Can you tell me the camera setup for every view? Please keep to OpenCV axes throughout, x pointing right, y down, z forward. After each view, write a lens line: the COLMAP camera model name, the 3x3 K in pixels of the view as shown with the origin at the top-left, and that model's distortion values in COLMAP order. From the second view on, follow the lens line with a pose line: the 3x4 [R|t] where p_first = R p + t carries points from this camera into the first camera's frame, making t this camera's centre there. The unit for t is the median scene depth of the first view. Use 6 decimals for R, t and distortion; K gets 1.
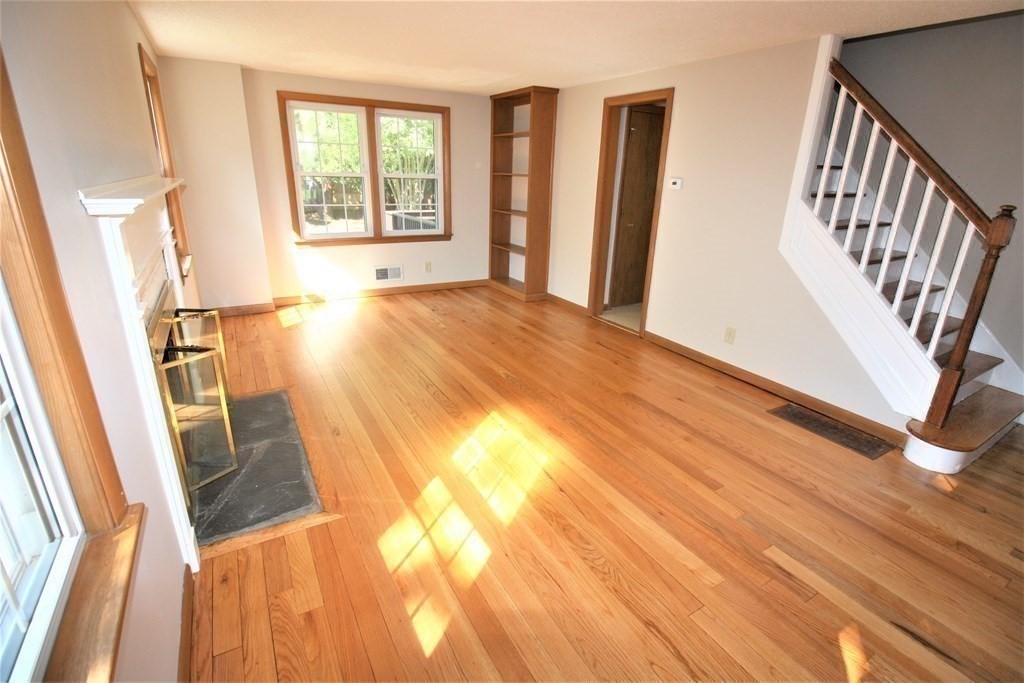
lens RADIAL K [[481.6, 0, 516.7], [0, 481.6, 340.8], [0, 0, 1]] dist [-0.015442, -0.000273]
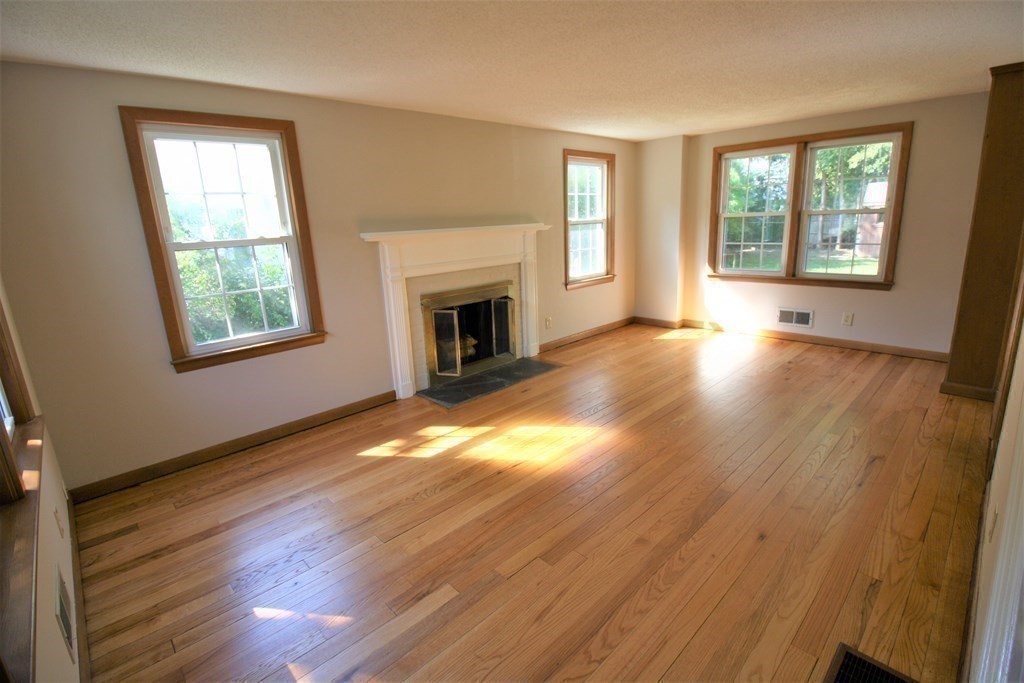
lens RADIAL K [[481.6, 0, 511.6], [0, 481.6, 335.7], [0, 0, 1]] dist [-0.015442, -0.000273]
pose [[0.205590, 0.190474, -0.959923, 0.659235], [-0.276959, 0.952101, 0.129604, -0.099502], [0.938630, 0.239214, 0.248495, 0.357358]]
